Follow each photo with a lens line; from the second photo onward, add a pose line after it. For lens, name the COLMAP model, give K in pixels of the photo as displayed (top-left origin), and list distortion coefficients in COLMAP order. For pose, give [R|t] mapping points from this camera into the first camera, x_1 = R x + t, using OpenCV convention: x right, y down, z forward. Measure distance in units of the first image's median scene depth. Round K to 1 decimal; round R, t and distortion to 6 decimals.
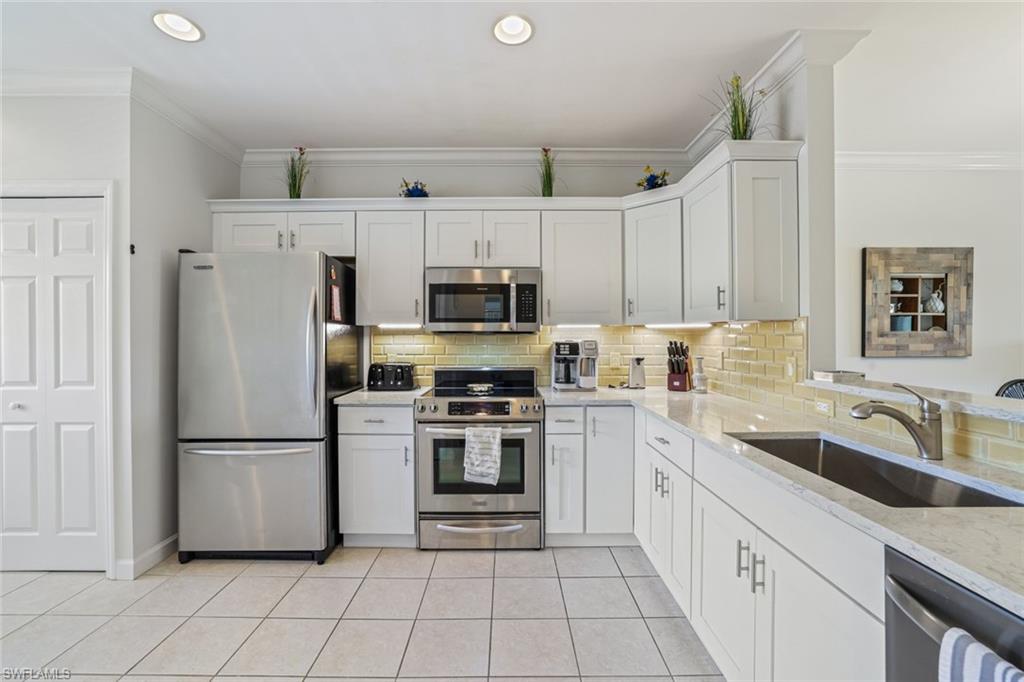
lens RADIAL K [[436.9, 0, 512.0], [0, 436.9, 341.0], [0, 0, 1]] dist [-0.043362, 0.019091]
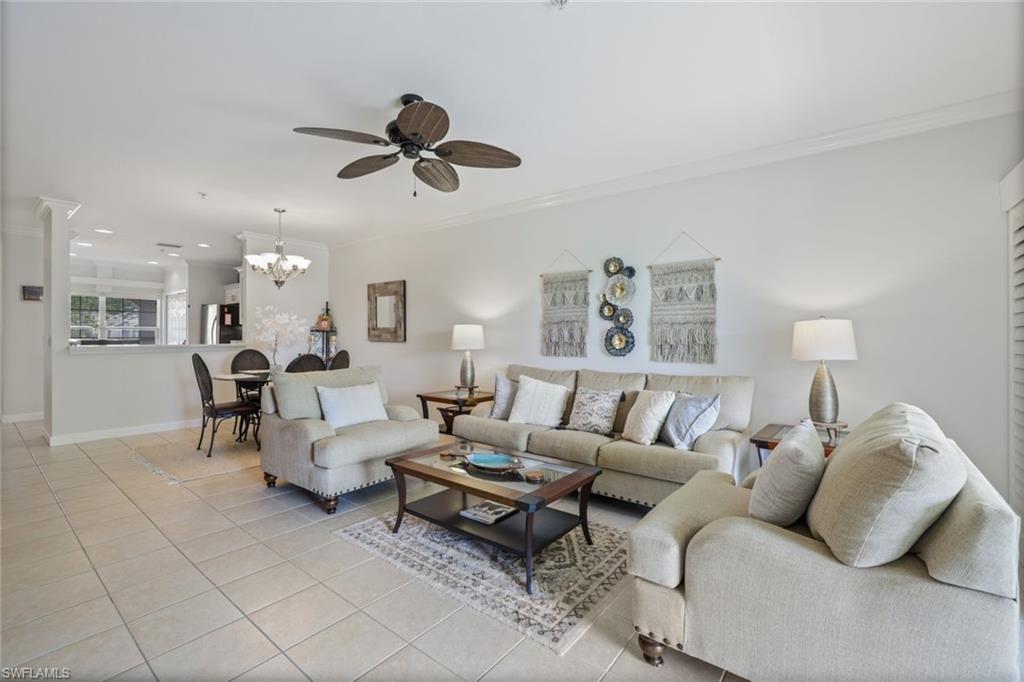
lens RADIAL K [[436.9, 0, 512.0], [0, 436.9, 341.0], [0, 0, 1]] dist [-0.043362, 0.019091]
pose [[0.787392, 0.016266, -0.616238, 3.095086], [-0.007377, 0.999829, 0.016965, -0.000271], [0.616409, -0.008812, 0.787377, -0.173536]]
